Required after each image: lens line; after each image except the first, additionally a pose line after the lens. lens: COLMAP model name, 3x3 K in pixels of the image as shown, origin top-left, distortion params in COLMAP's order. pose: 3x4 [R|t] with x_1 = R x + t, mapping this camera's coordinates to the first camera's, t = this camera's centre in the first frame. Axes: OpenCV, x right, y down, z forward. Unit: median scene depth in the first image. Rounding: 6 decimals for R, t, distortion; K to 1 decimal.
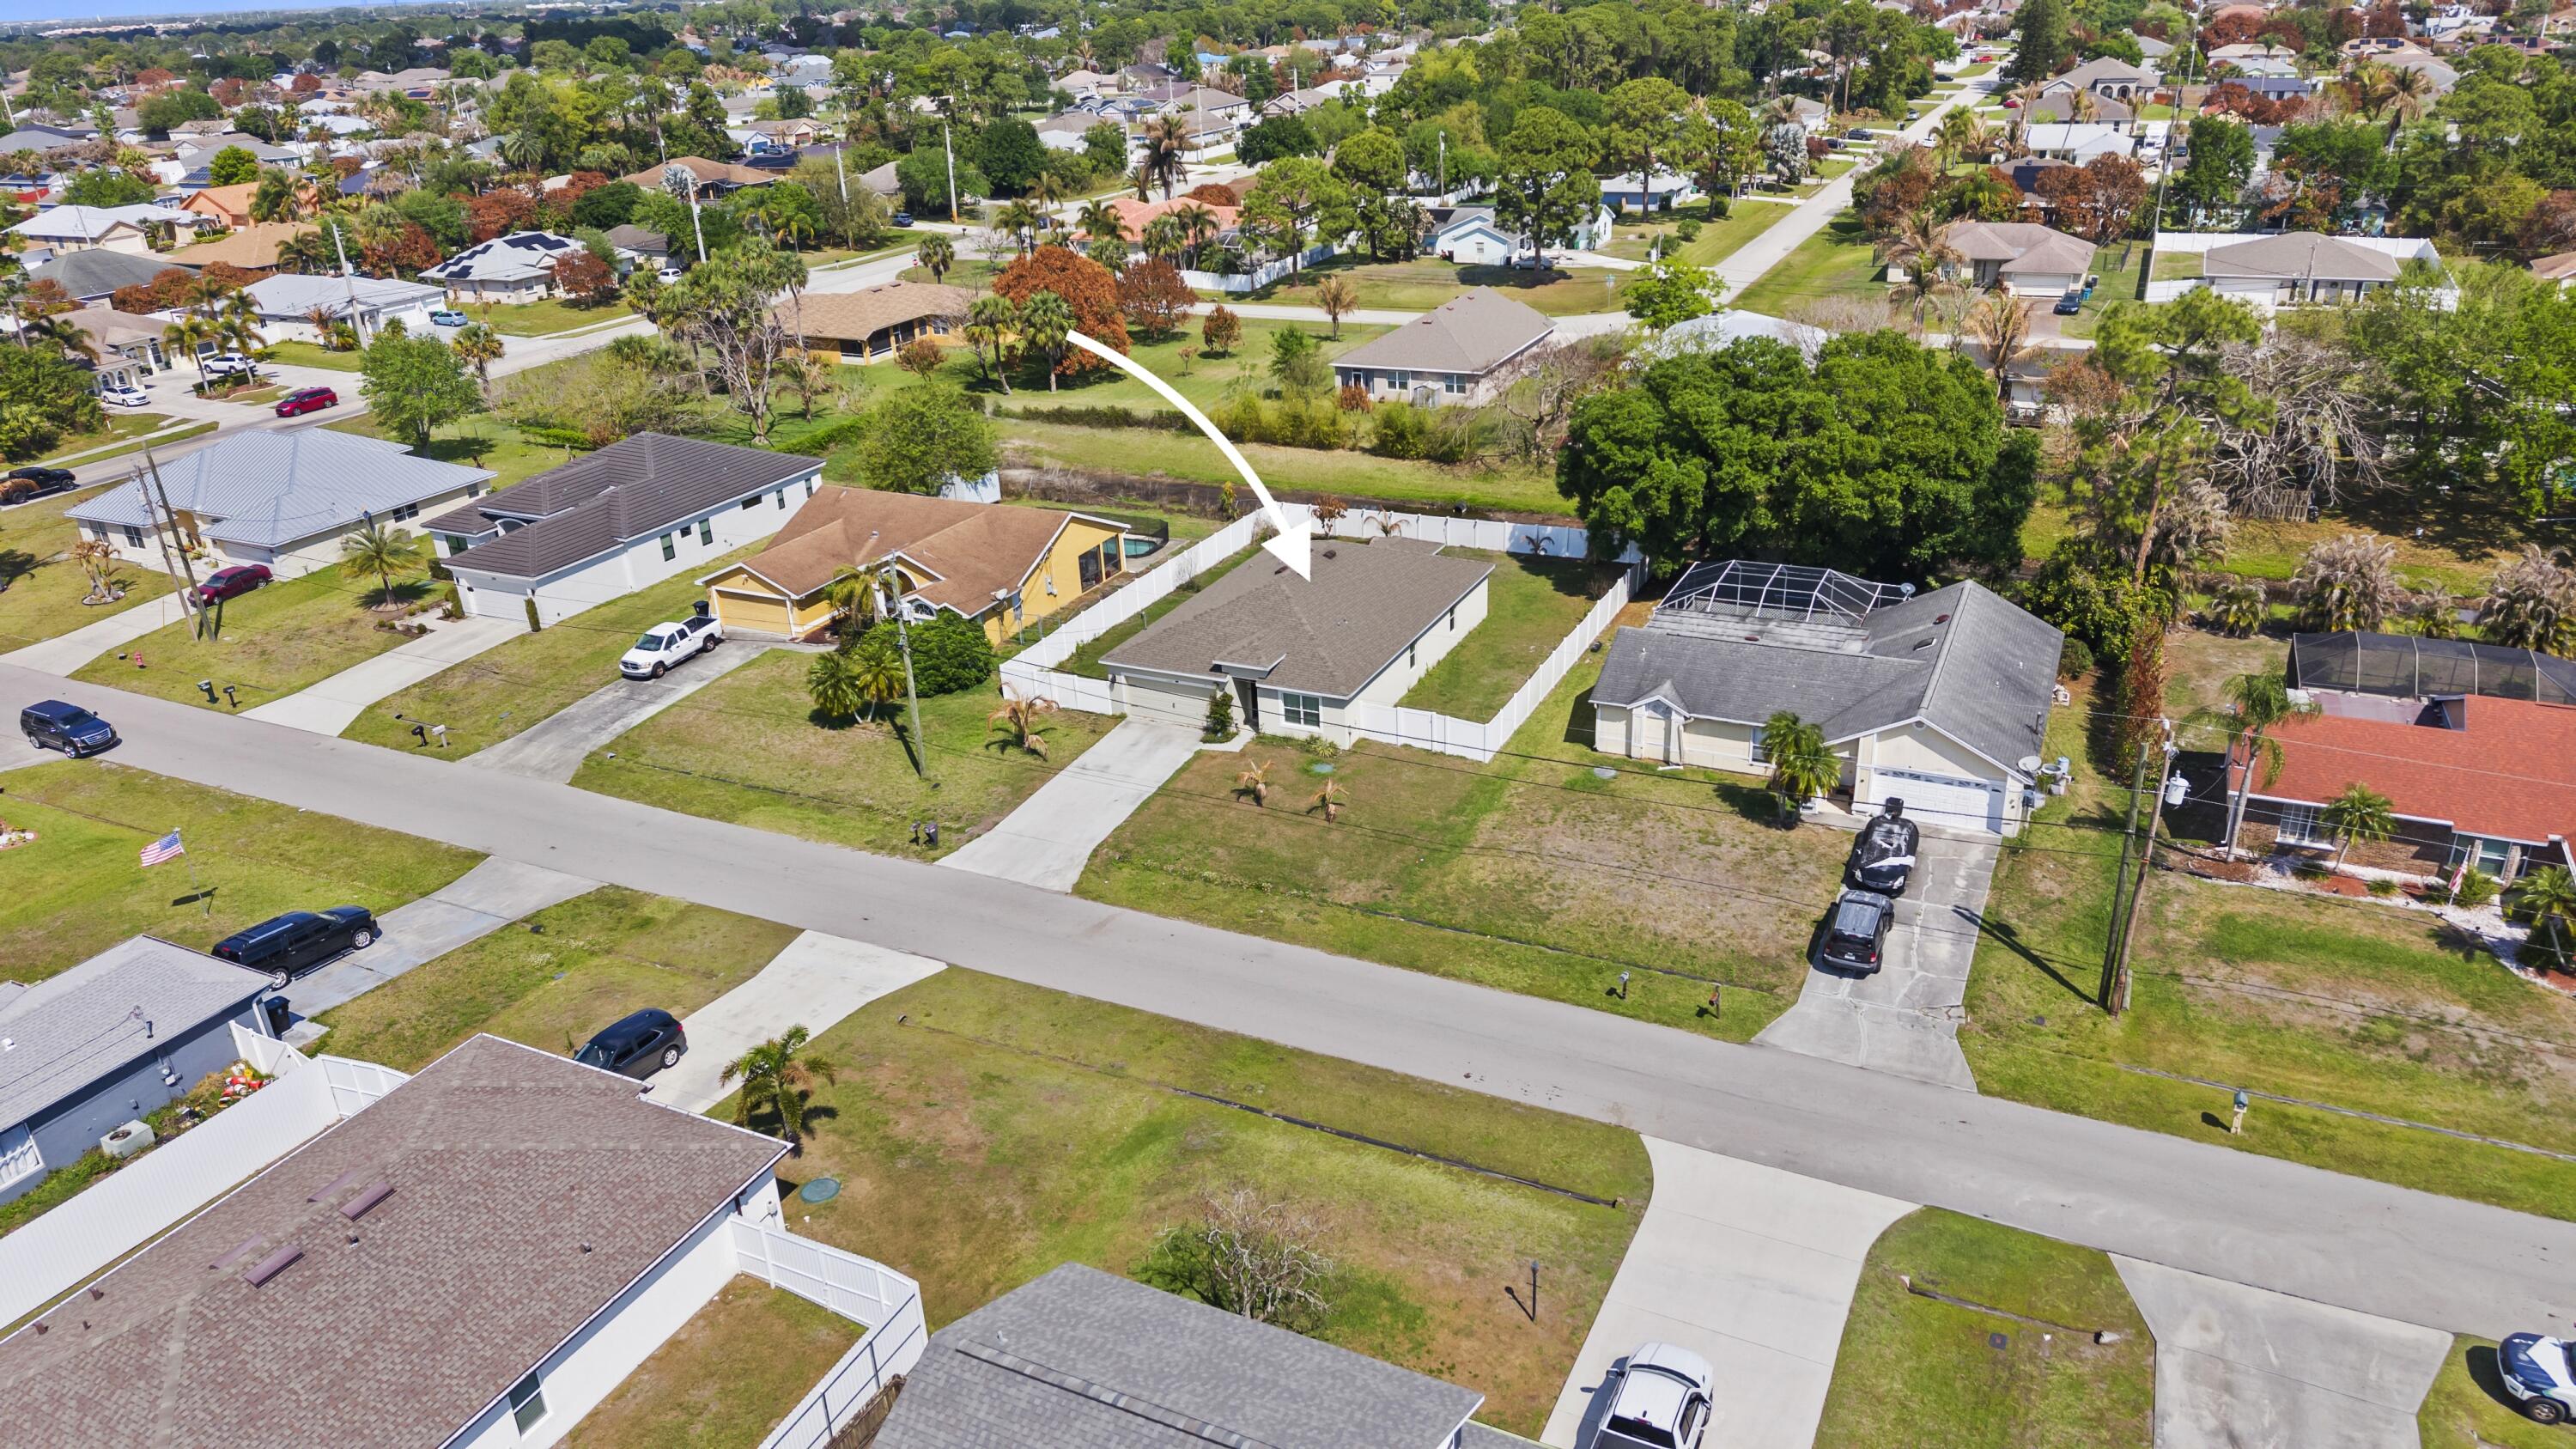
lens RADIAL K [[1782.4, 0, 1288.0], [0, 1782.4, 724.5], [0, 0, 1]] dist [0.049629, -0.001403]
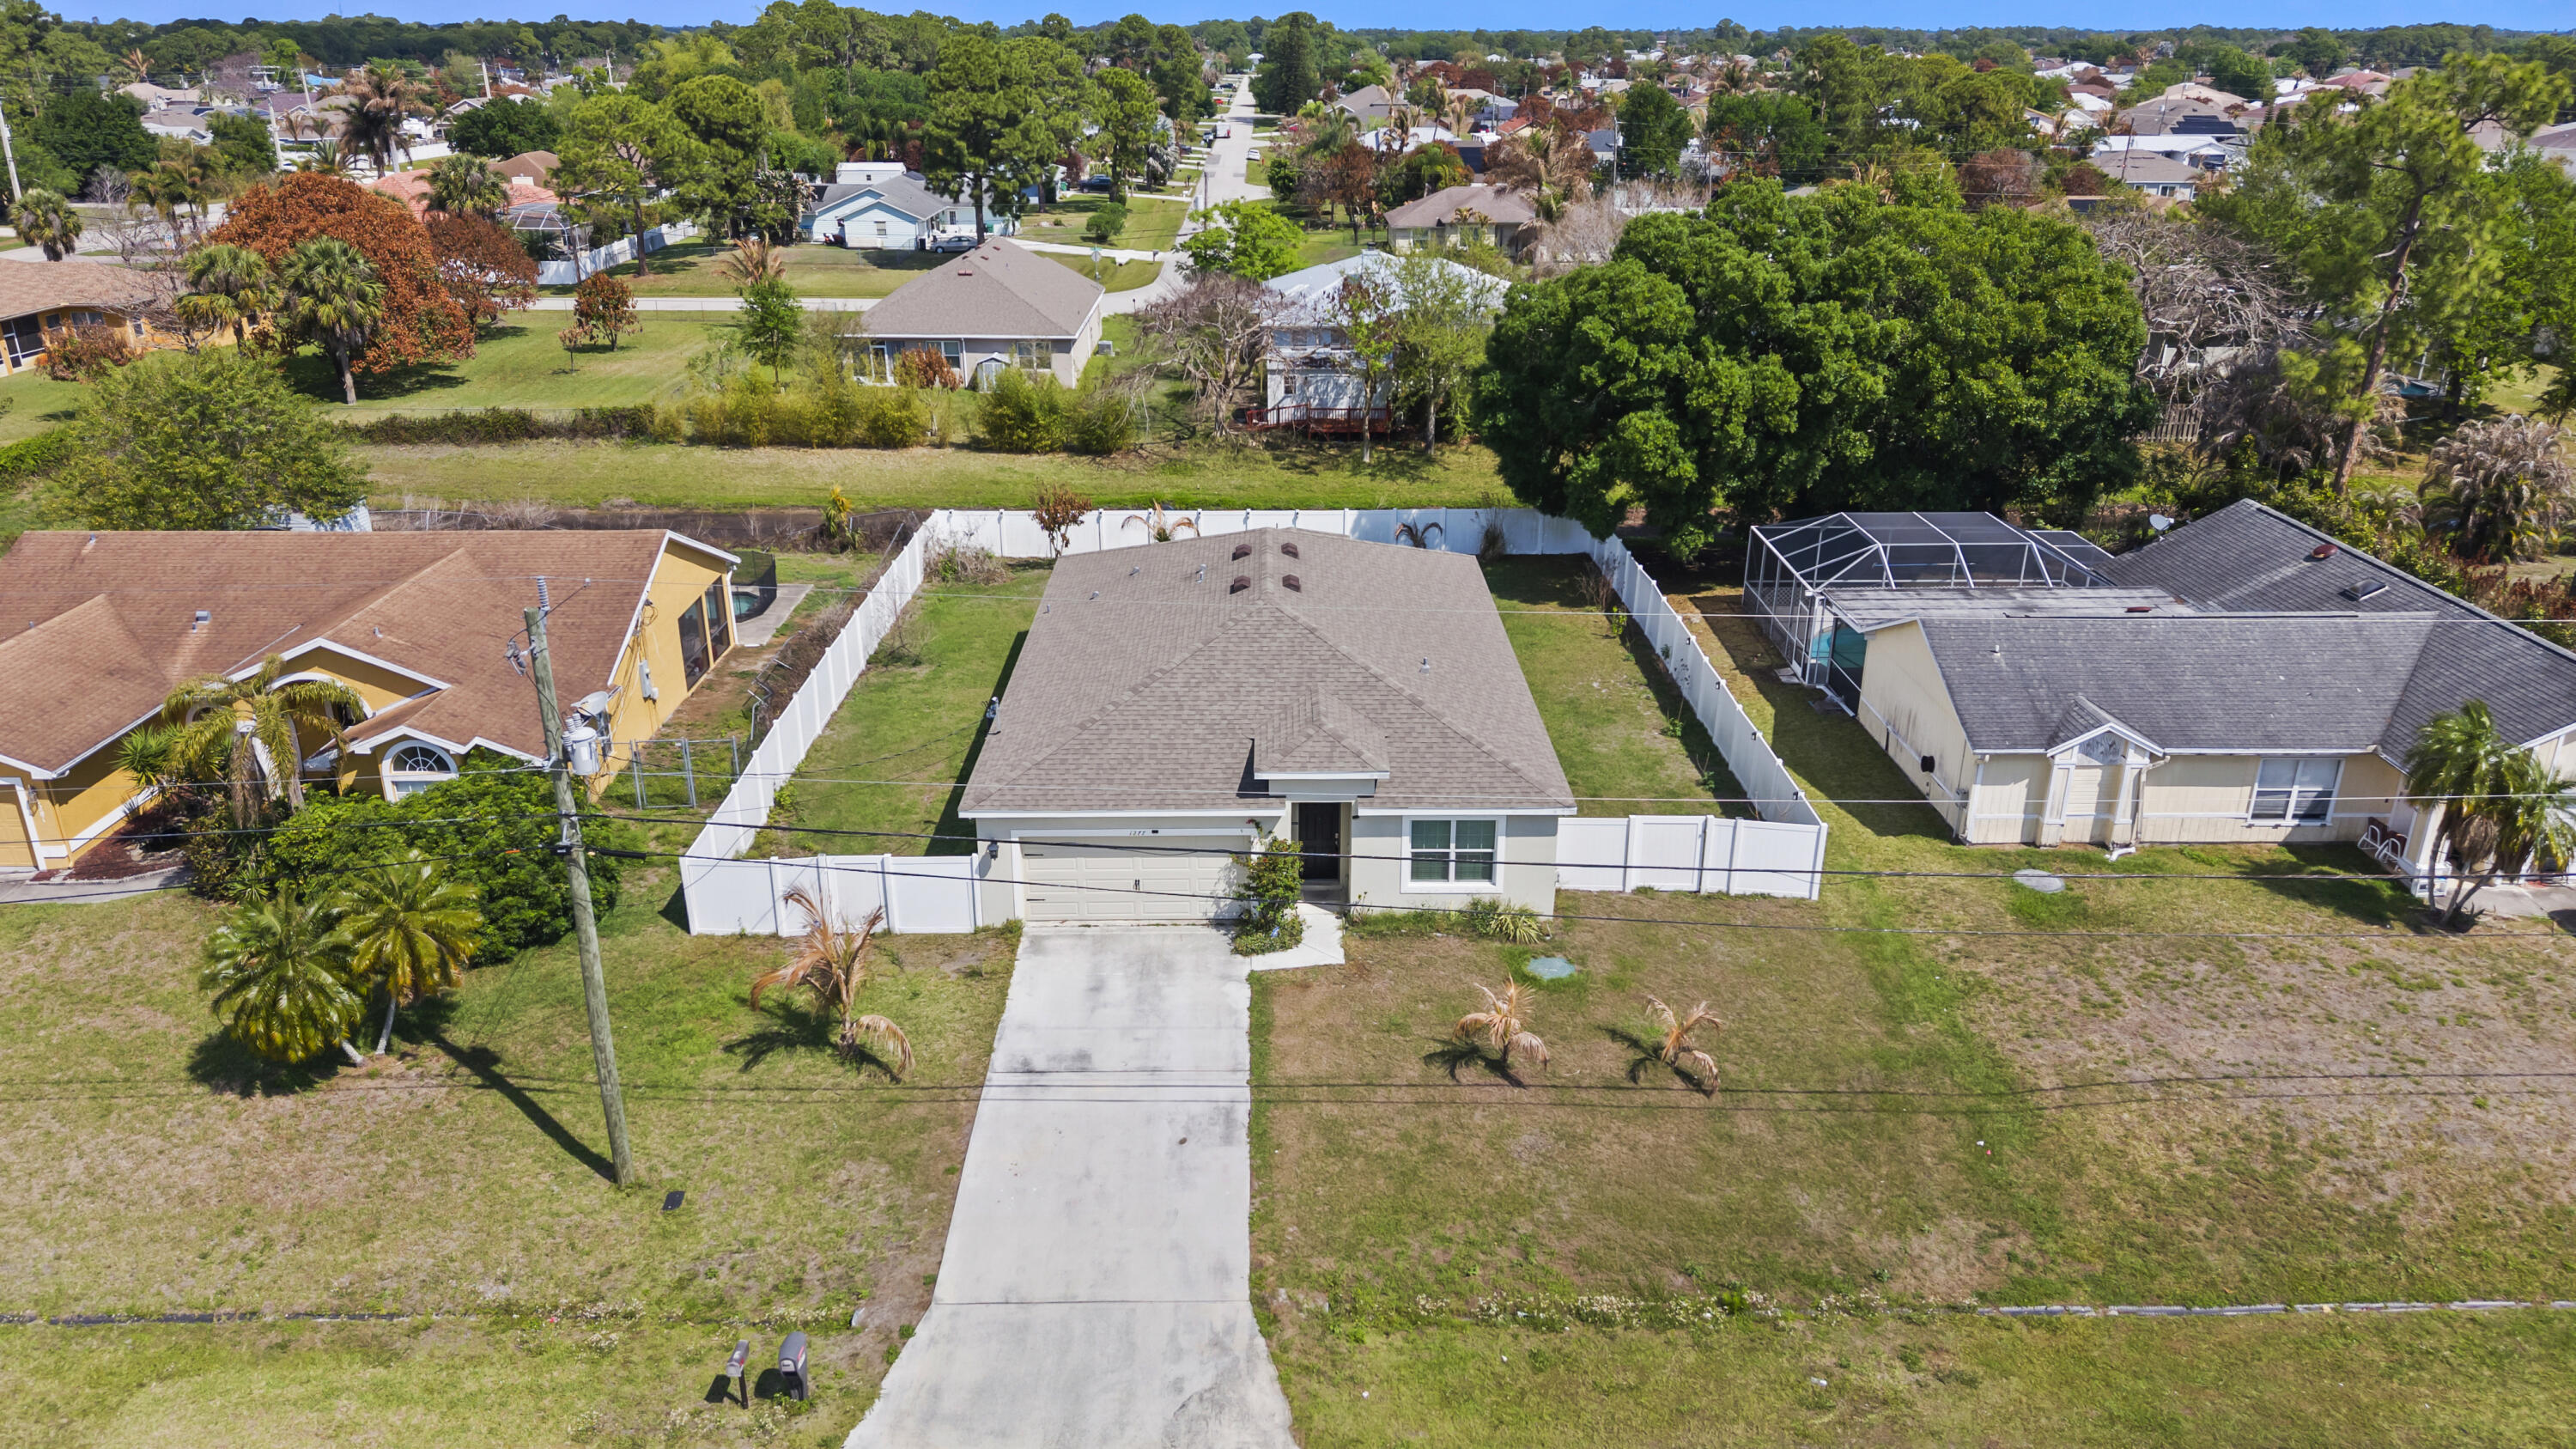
lens RADIAL K [[1791.6, 0, 1289.6], [0, 1791.6, 686.9], [0, 0, 1]] dist [0.036860, -0.044616]
pose [[0.890479, -0.113531, 0.440634, -0.206301], [0.144127, 0.988887, -0.036478, -0.035271], [-0.431595, 0.095990, 0.896946, 0.513370]]
